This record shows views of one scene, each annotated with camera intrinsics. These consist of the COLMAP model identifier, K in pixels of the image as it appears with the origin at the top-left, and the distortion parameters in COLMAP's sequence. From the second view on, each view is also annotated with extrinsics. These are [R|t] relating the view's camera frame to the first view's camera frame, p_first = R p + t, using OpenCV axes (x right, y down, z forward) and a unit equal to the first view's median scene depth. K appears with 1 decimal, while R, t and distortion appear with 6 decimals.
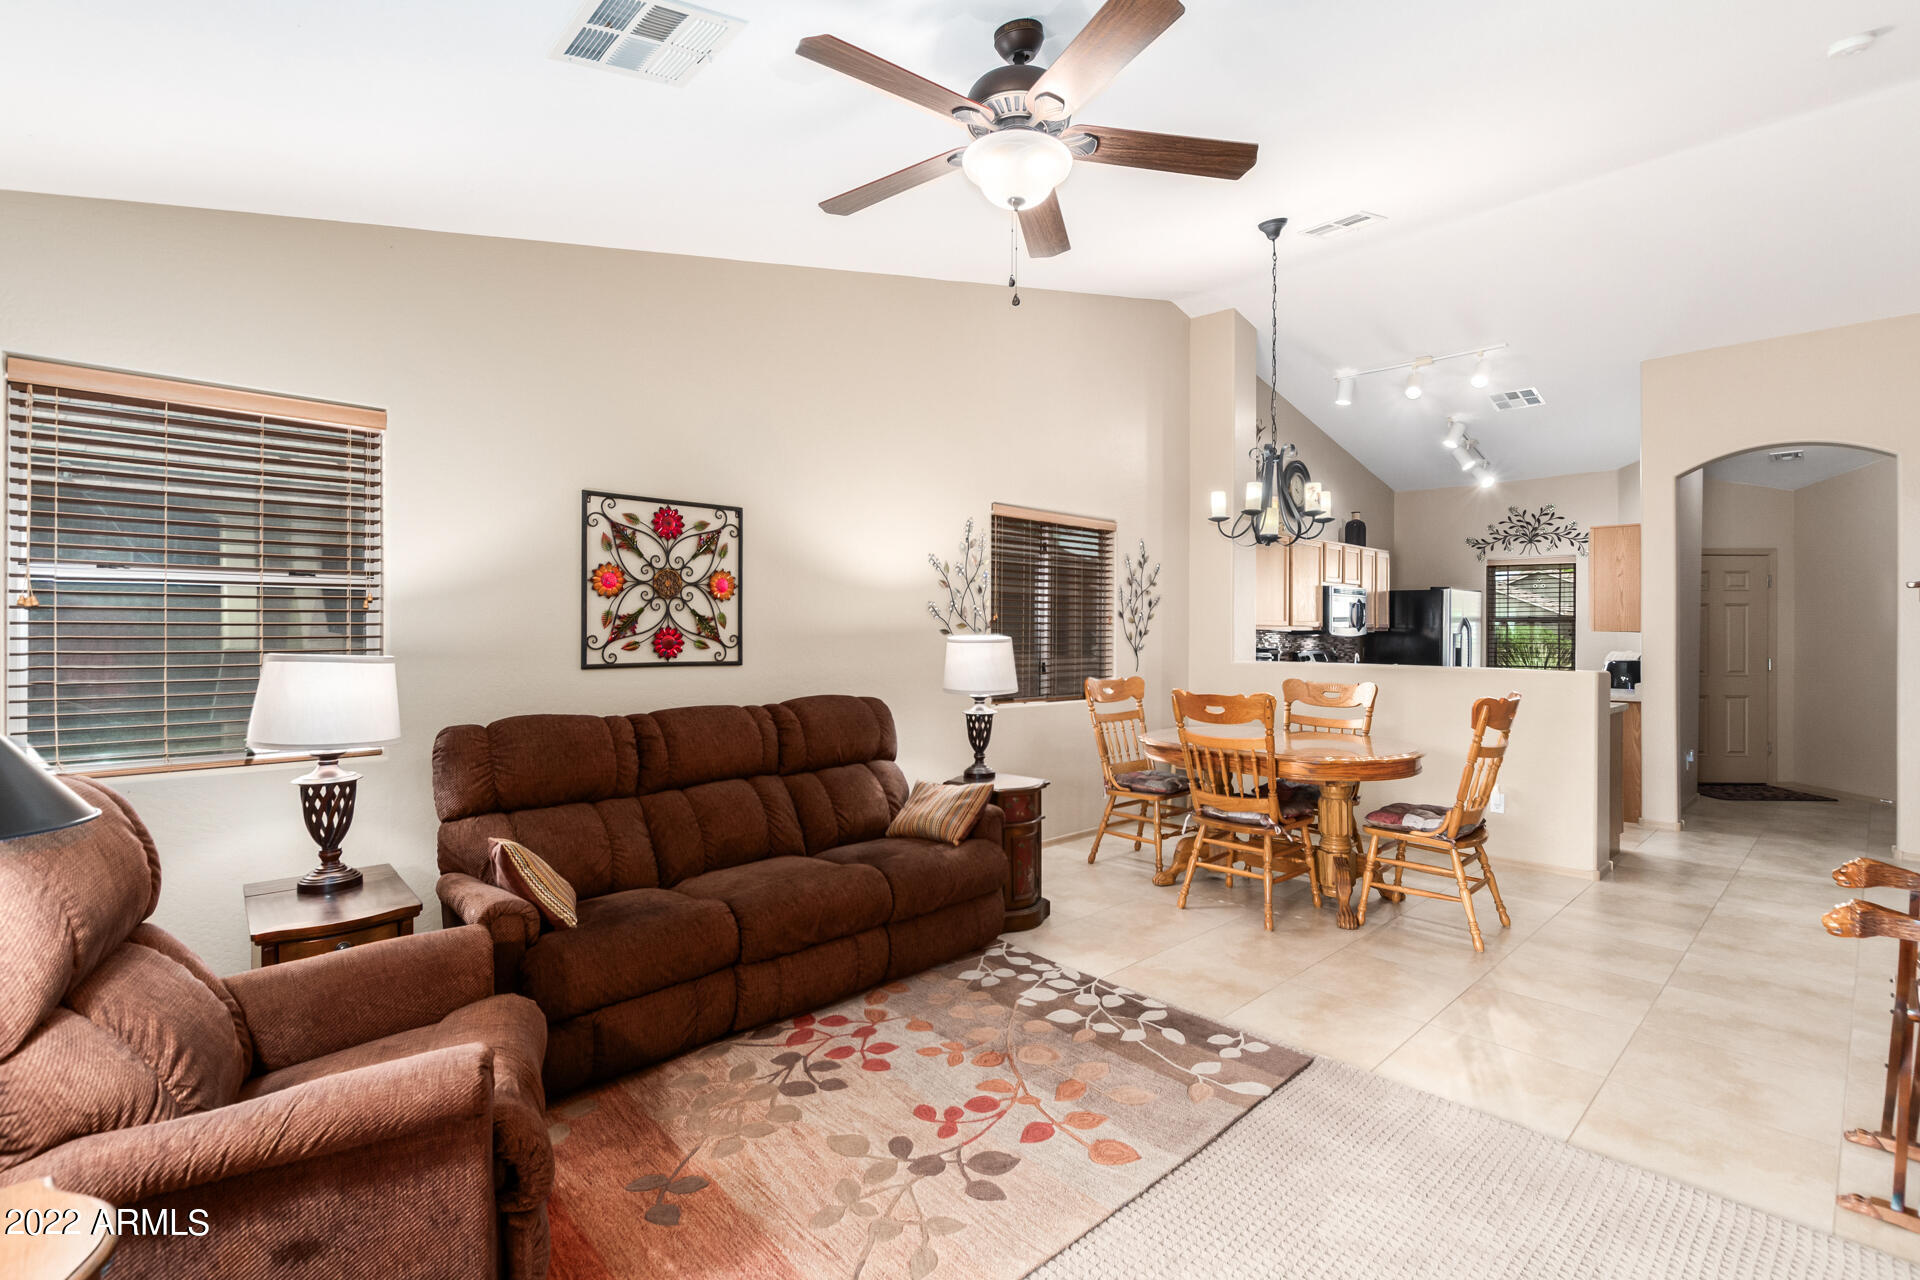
lens RADIAL K [[892.9, 0, 975.1], [0, 892.9, 634.5], [0, 0, 1]] dist [0.001573, -0.001591]
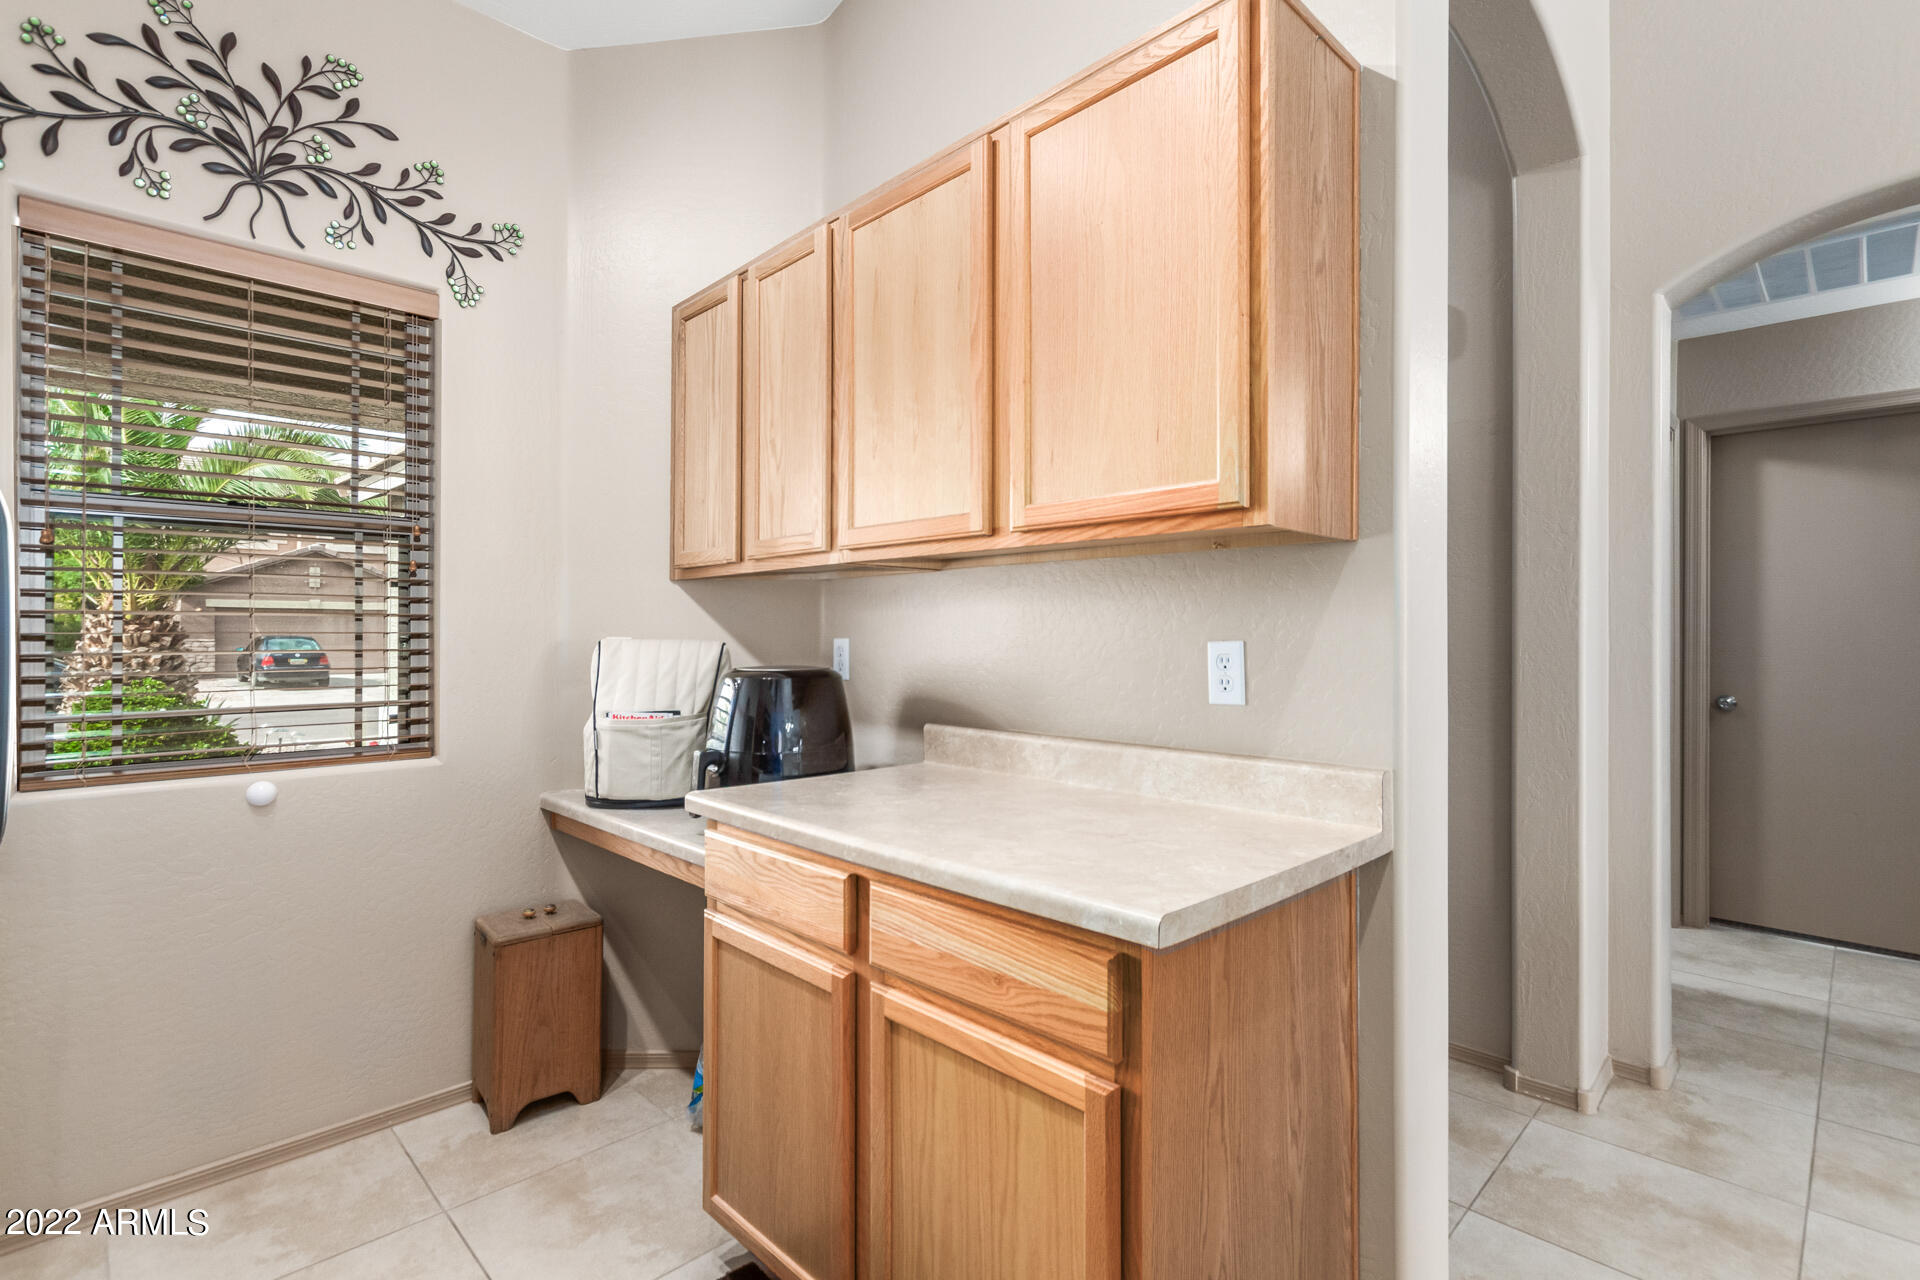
lens RADIAL K [[892.9, 0, 975.1], [0, 892.9, 634.5], [0, 0, 1]] dist [0.001573, -0.001591]
pose [[-0.019974, -0.005832, 0.999783, 0.880146], [-0.000453, 0.999983, 0.005824, 0.034166], [-0.999800, -0.000337, -0.019977, 1.880634]]
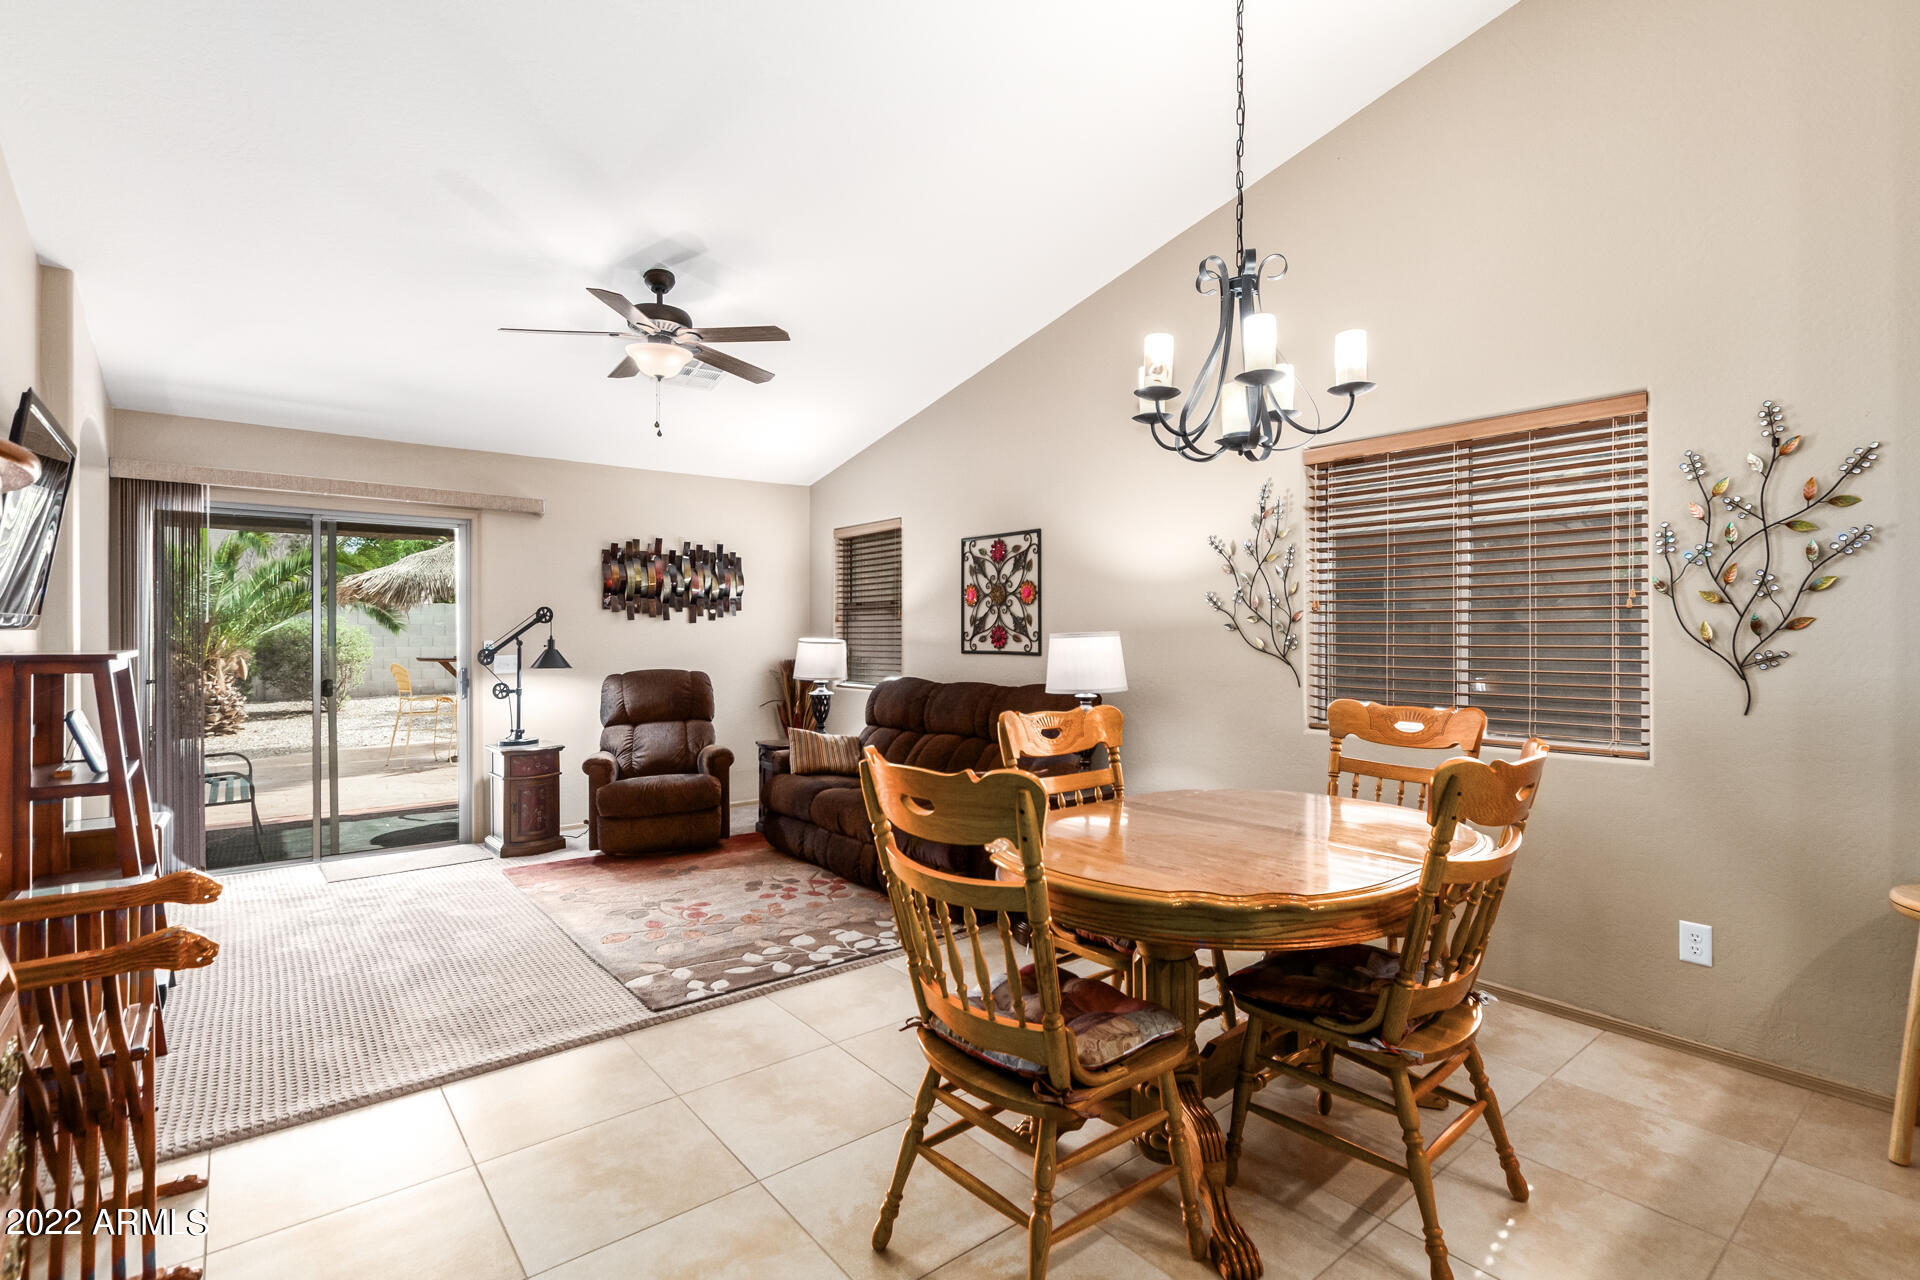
lens RADIAL K [[886.0, 0, 958.8], [0, 886.0, 634.2], [0, 0, 1]] dist [-0.014488, -0.000462]
pose [[-0.093432, -0.003297, -0.995620, 1.074064], [-0.004797, 0.999984, -0.002861, 0.009371], [0.995614, 0.004509, -0.093447, 1.107069]]
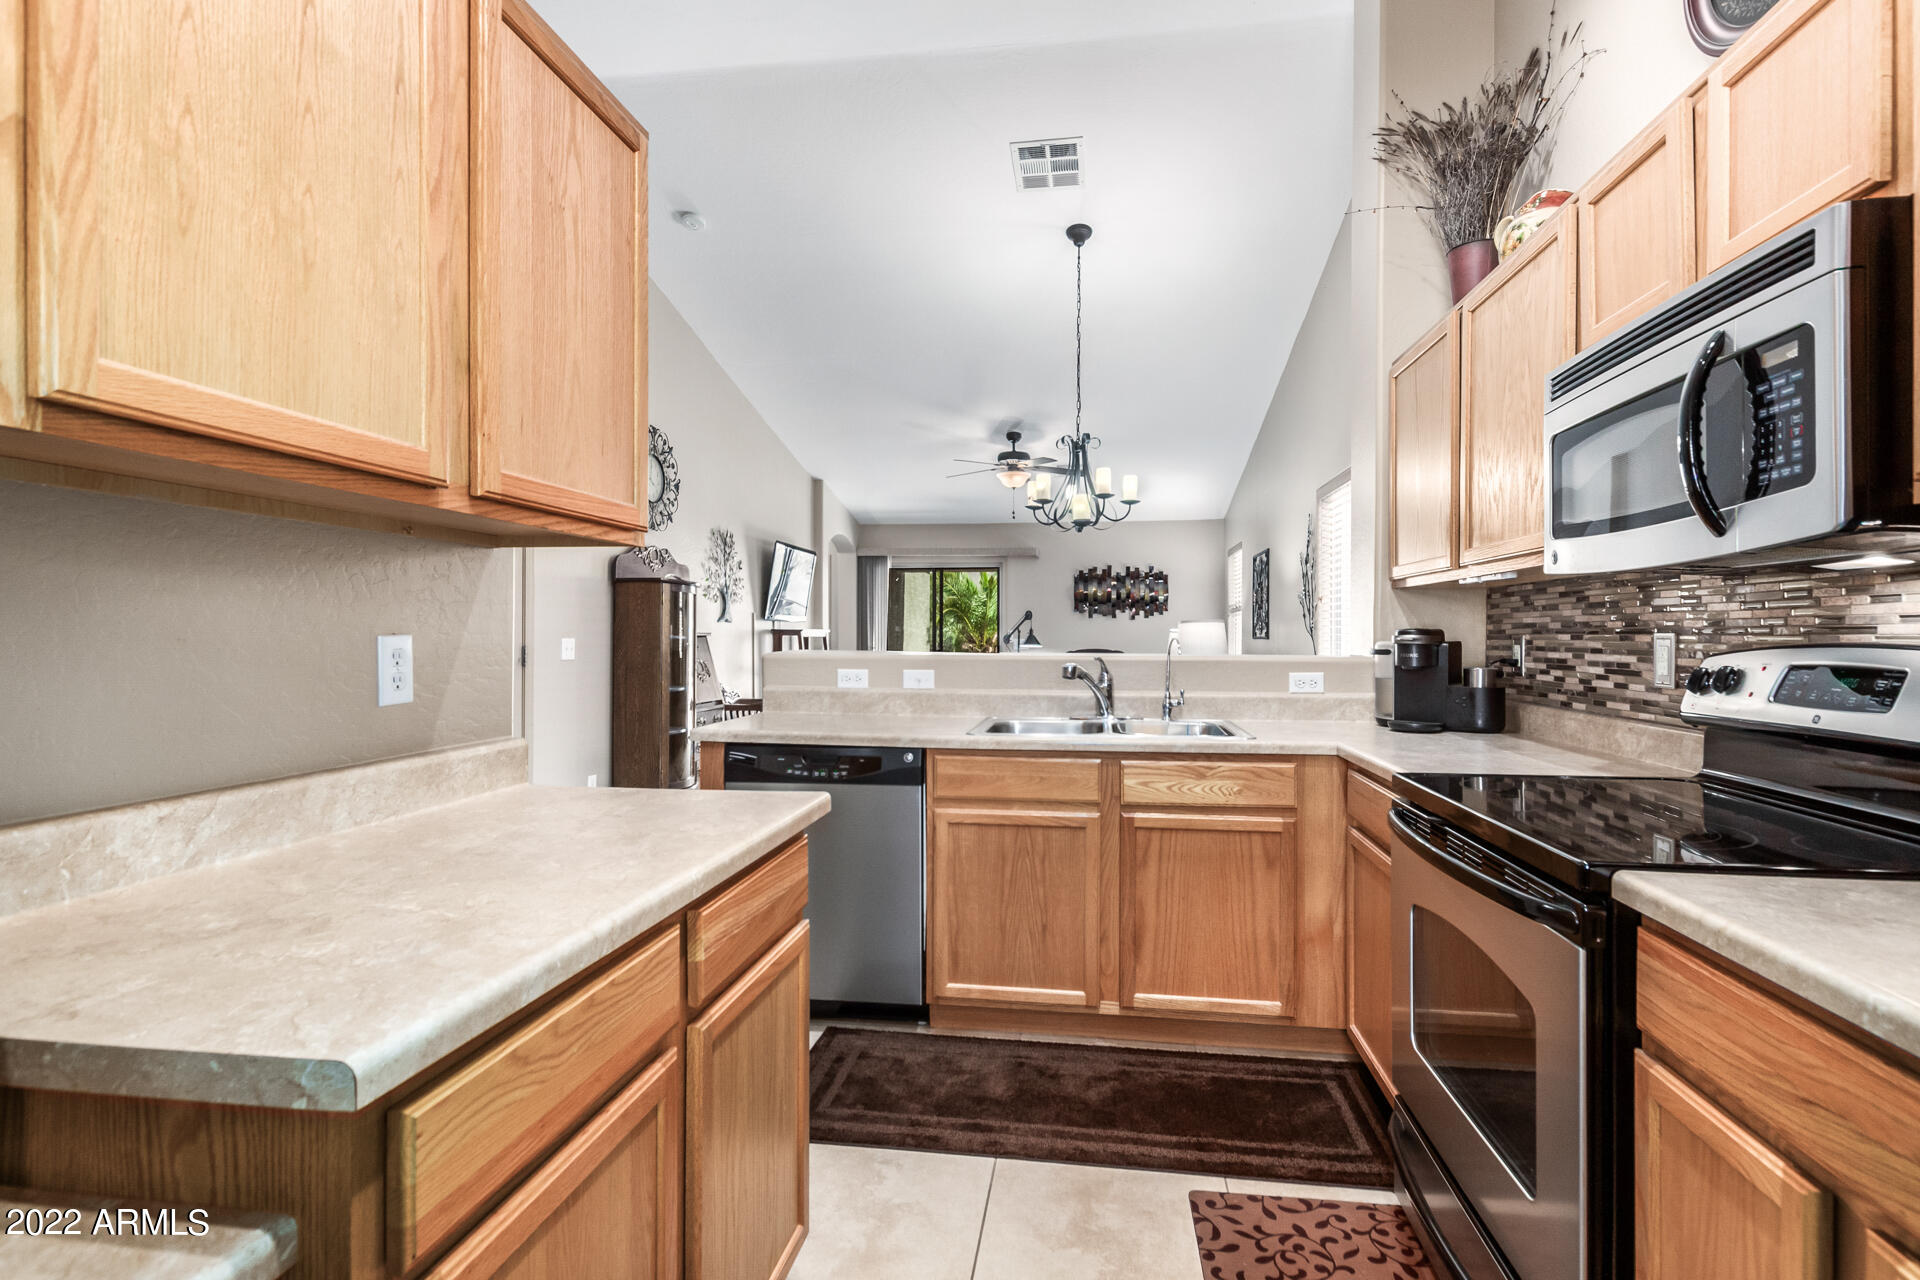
lens RADIAL K [[892.9, 0, 975.1], [0, 892.9, 634.5], [0, 0, 1]] dist [0.001573, -0.001591]
pose [[-0.790974, -0.009852, -0.611771, 1.375319], [-0.011061, 0.999937, -0.001802, 0.038087], [0.611750, 0.005341, -0.791033, 2.236228]]
